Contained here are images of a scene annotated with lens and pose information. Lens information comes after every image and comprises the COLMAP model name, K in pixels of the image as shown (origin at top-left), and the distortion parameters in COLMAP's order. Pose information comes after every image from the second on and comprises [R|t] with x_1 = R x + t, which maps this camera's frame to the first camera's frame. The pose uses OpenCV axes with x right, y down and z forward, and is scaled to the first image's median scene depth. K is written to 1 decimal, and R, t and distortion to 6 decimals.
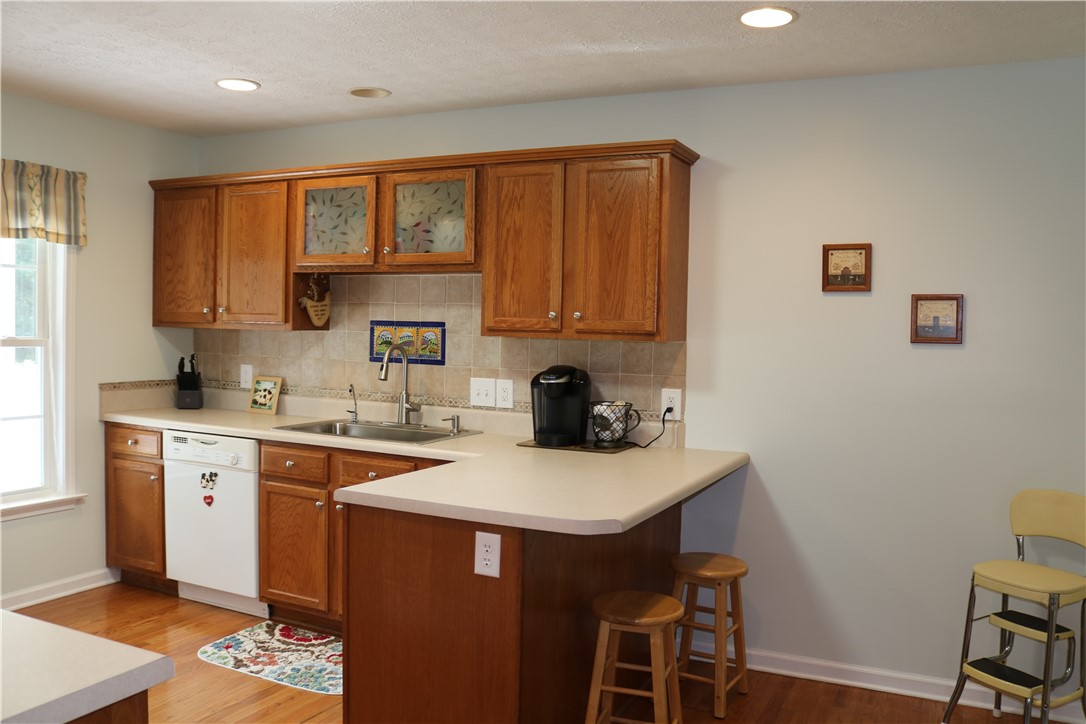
lens RADIAL K [[907.9, 0, 541.8], [0, 907.9, 359.9], [0, 0, 1]] dist [-0.151253, 0.129625]
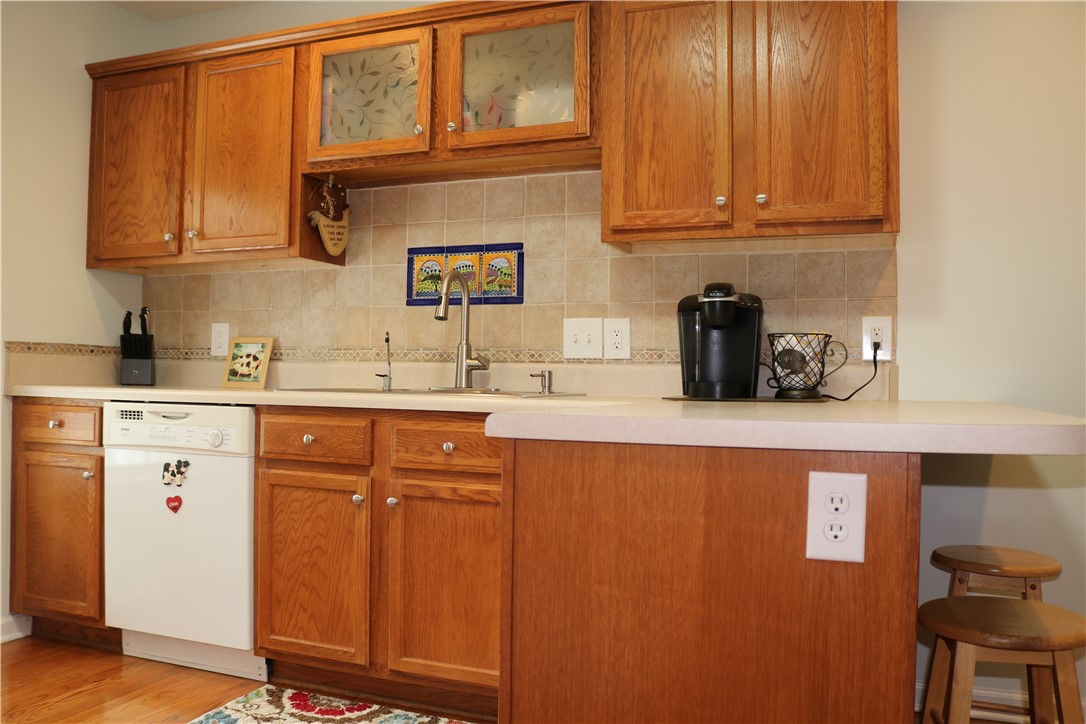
lens RADIAL K [[907.9, 0, 543.7], [0, 907.9, 362.3], [0, 0, 1]] dist [-0.151253, 0.129625]
pose [[0.995922, -0.008318, 0.089839, -0.158831], [0.013450, 0.998303, -0.056667, 0.093754], [-0.089215, 0.057644, 0.994343, 0.312070]]
